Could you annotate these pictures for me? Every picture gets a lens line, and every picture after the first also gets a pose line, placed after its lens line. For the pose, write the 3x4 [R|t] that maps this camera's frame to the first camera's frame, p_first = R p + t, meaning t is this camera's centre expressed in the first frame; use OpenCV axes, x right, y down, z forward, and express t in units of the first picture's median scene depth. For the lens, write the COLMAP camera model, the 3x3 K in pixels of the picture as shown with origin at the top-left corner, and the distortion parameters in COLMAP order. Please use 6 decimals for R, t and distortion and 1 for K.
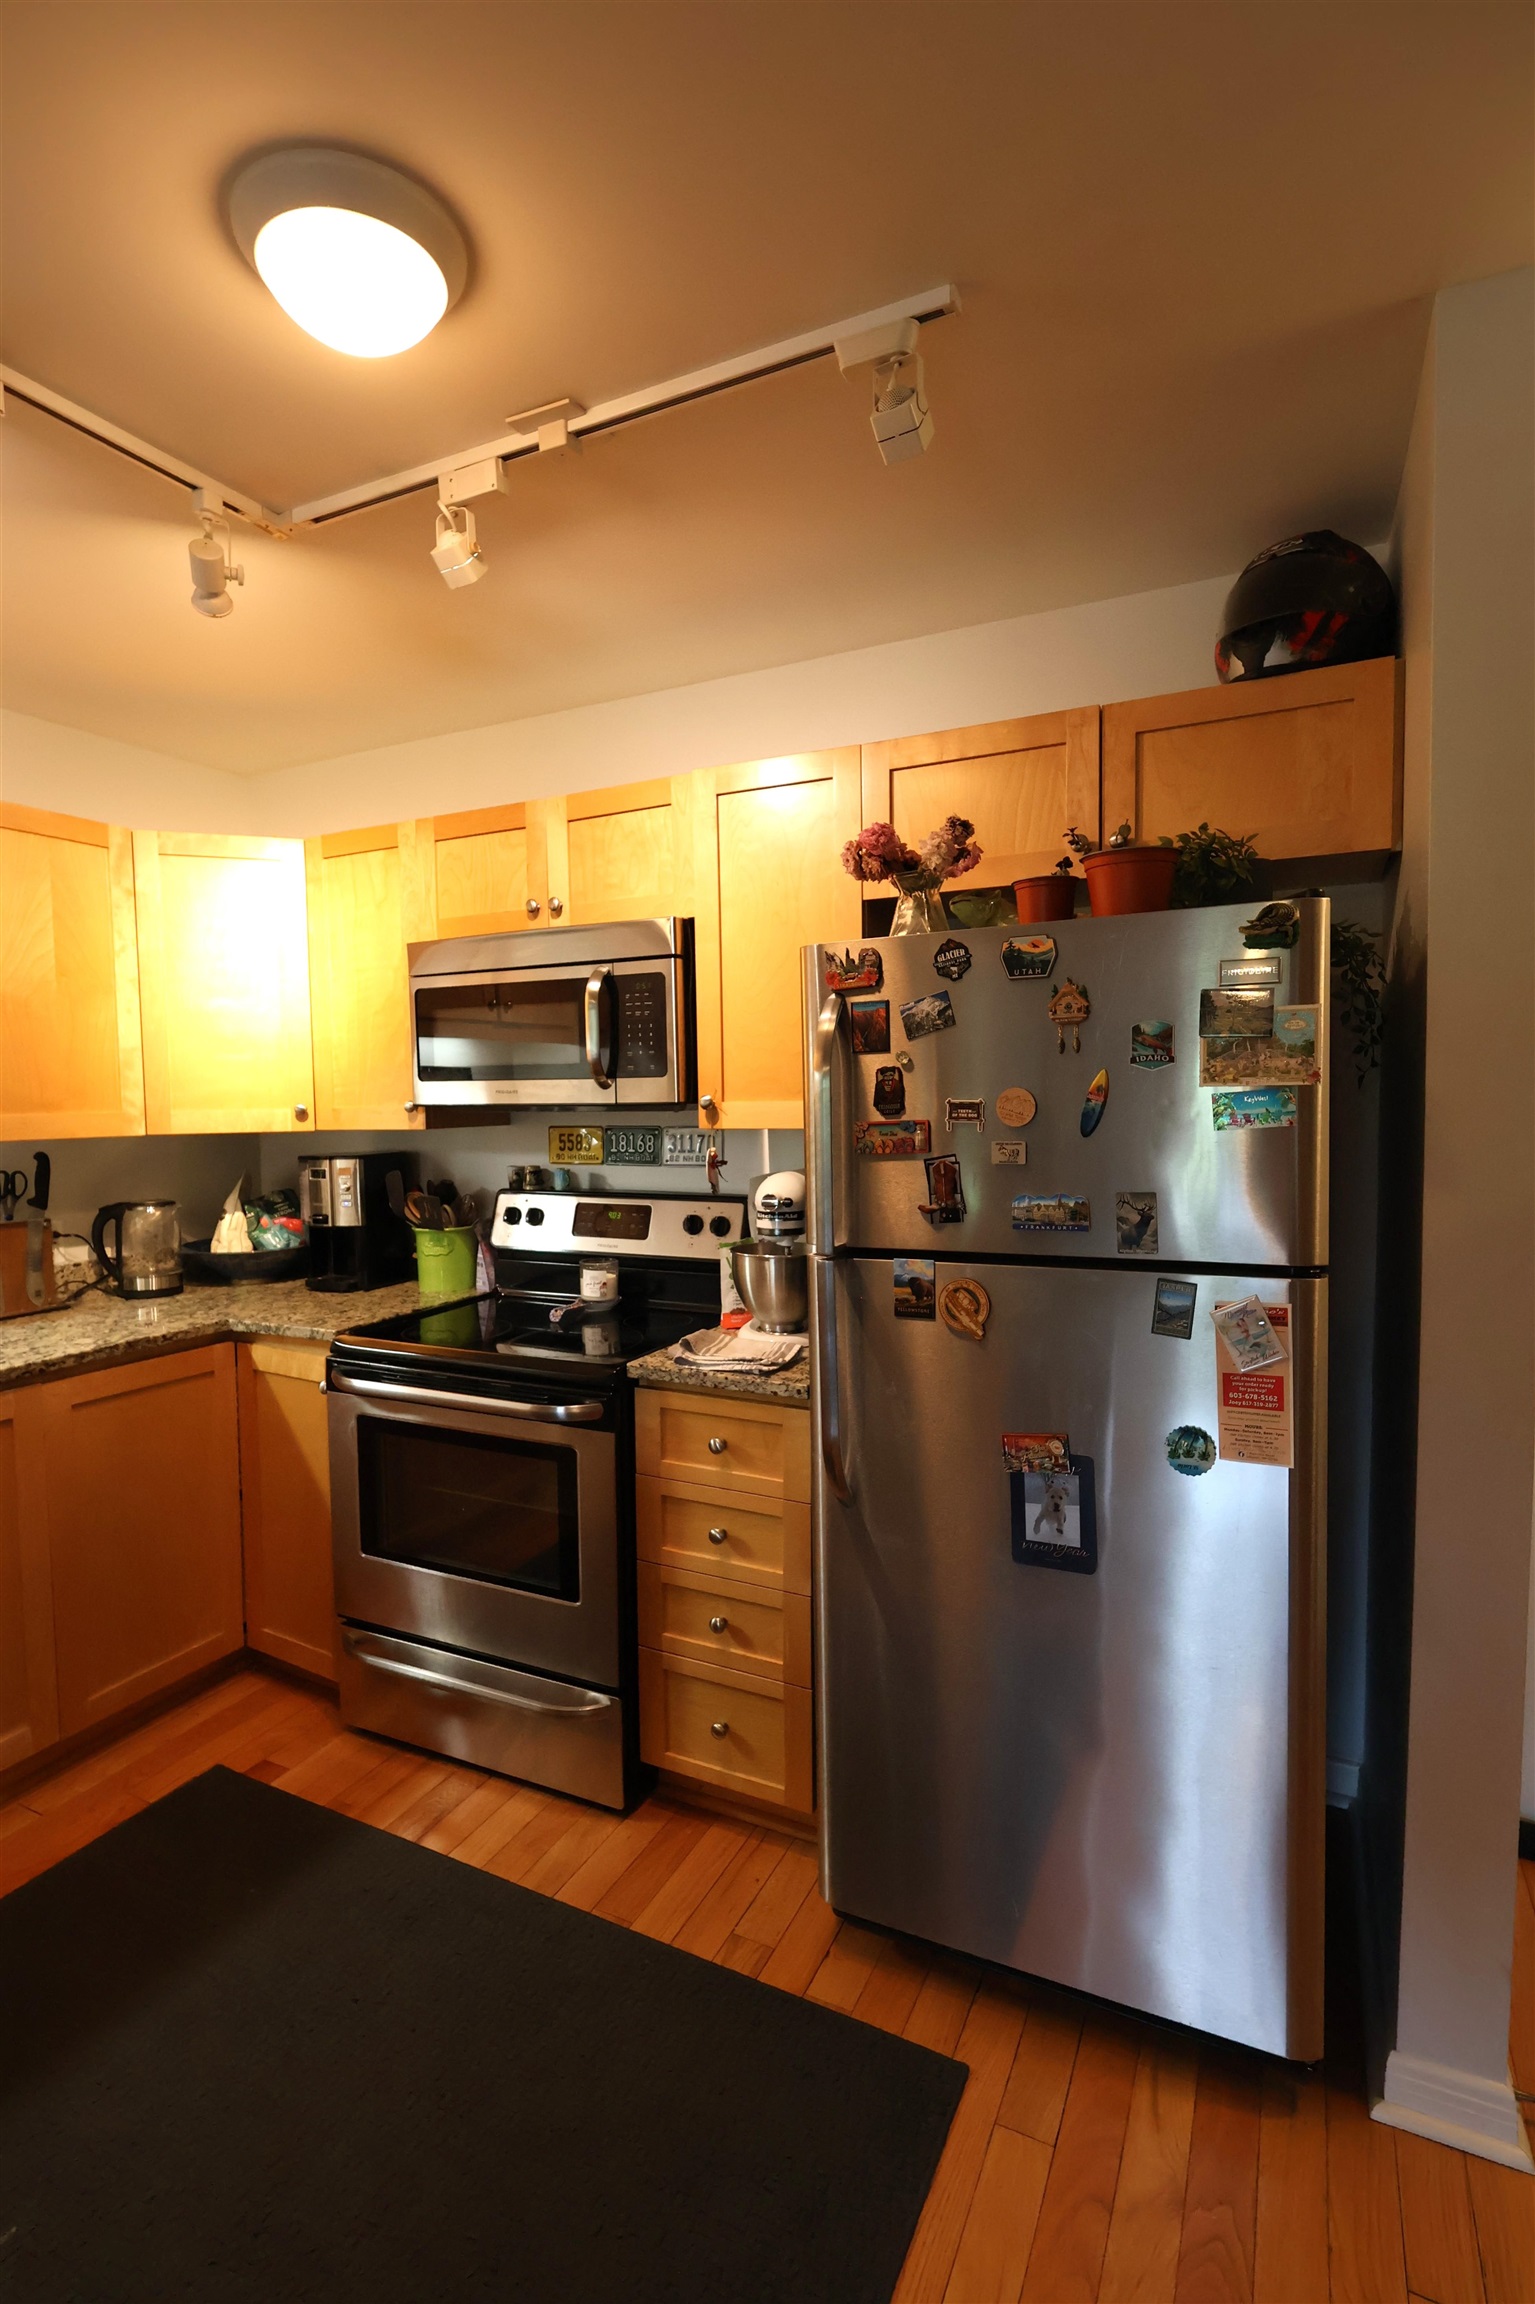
lens RADIAL K [[1078.8, 0, 792.6], [0, 1078.8, 1152.4], [0, 0, 1]] dist [-0.006128, 0.001665]
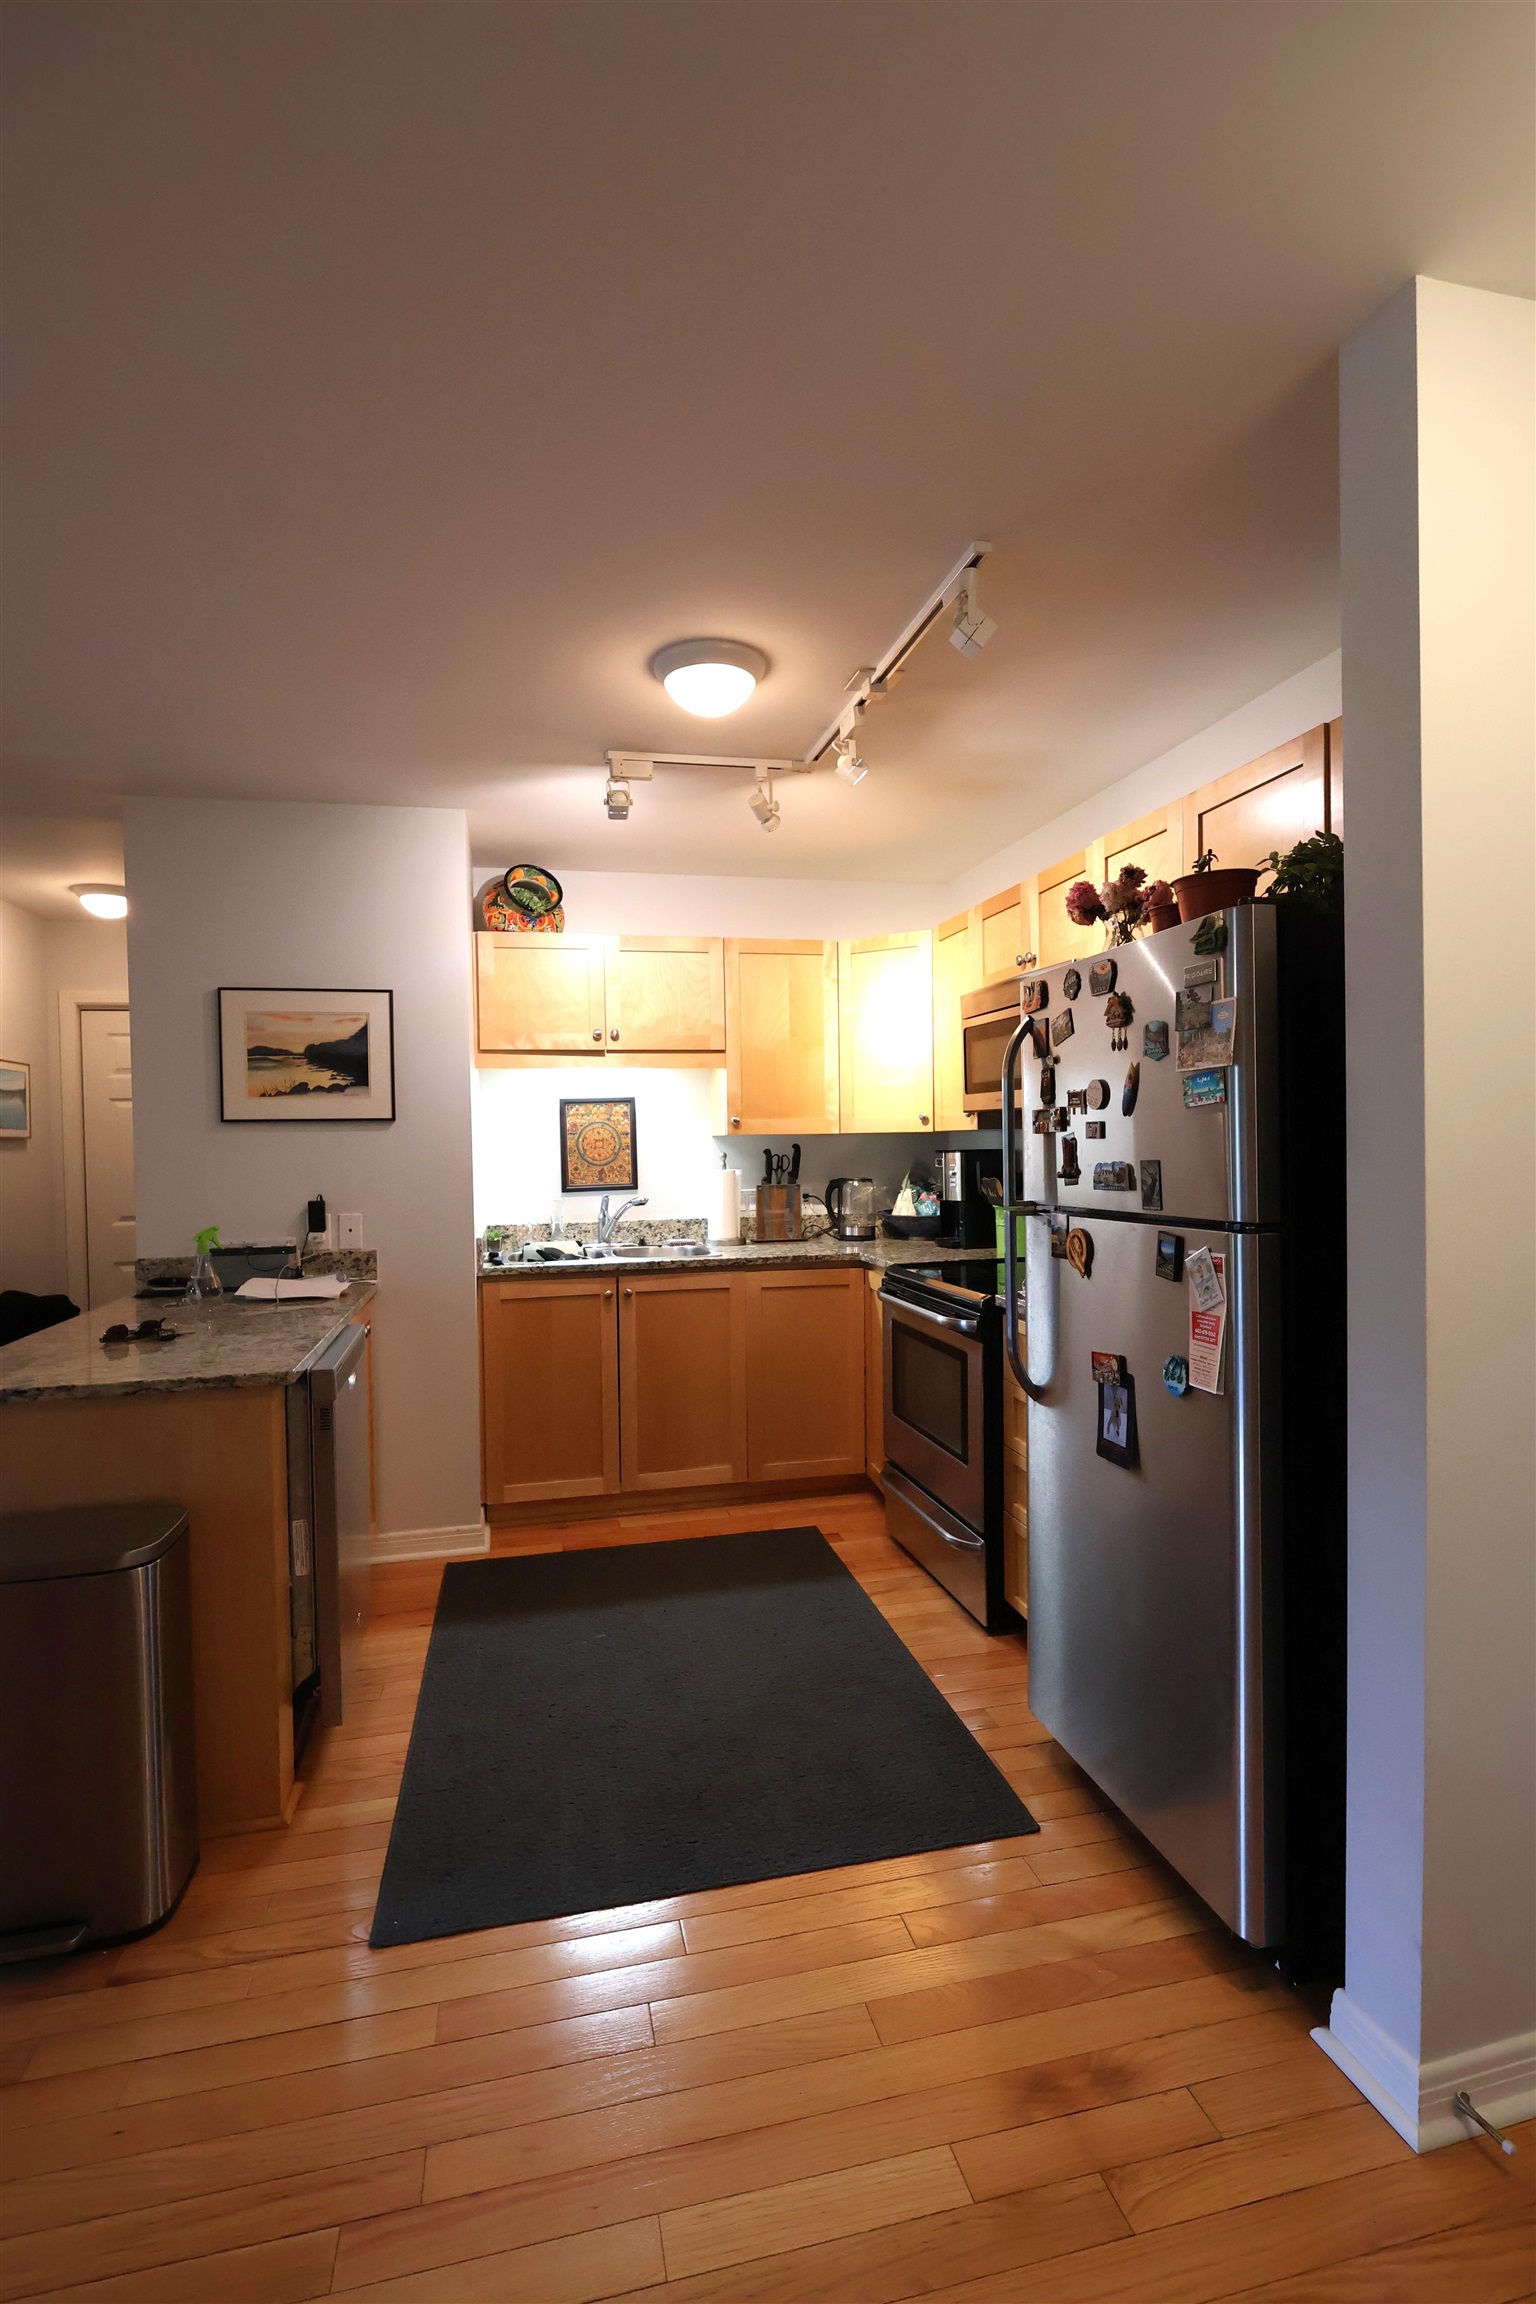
lens RADIAL K [[1093.6, 0, 744.4], [0, 1093.6, 1146.6], [0, 0, 1]] dist [-0.006442, 0.002663]
pose [[0.612107, 0.010679, -0.790703, 0.682238], [-0.035367, 0.999278, -0.013883, 0.037177], [0.789984, 0.036462, 0.612043, -0.088338]]
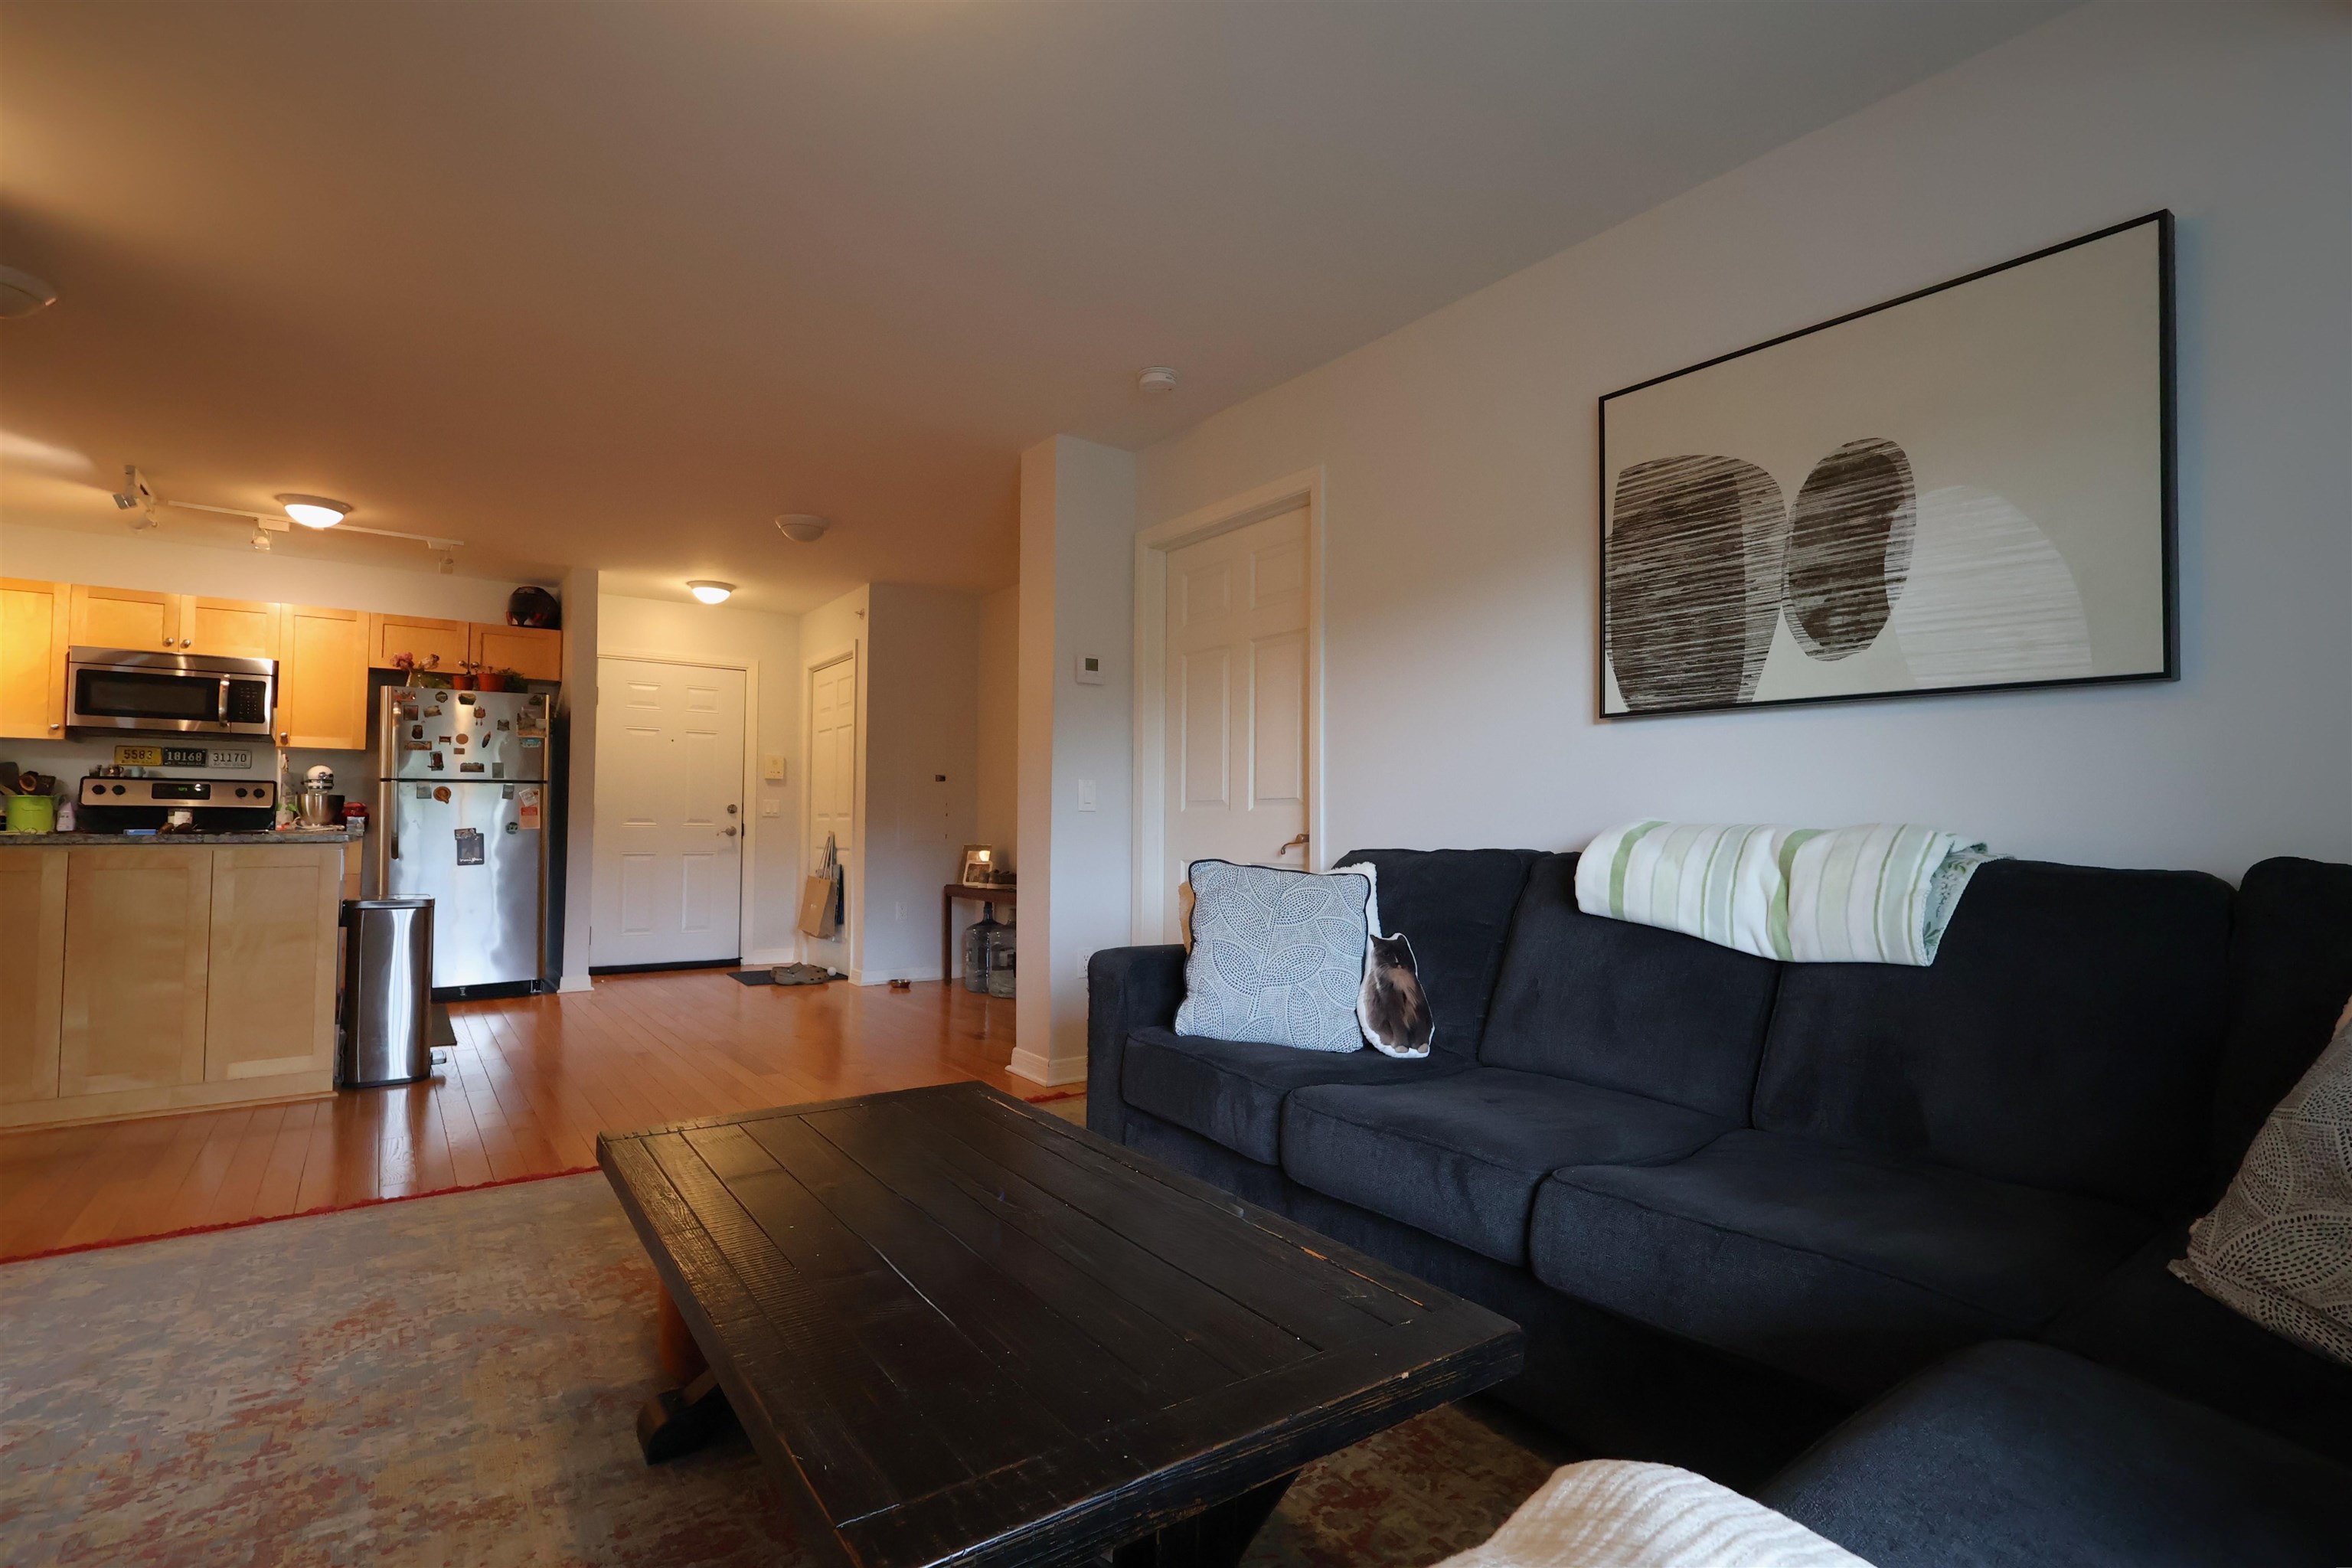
lens RADIAL K [[1101.2, 0, 1197.7], [0, 1101.2, 782.1], [0, 0, 1]] dist [-0.006128, 0.001665]
pose [[0.483115, 0.054484, 0.873860, -1.321512], [0.039792, 0.995664, -0.084077, 0.372724], [-0.874652, 0.075392, 0.478852, -2.142162]]
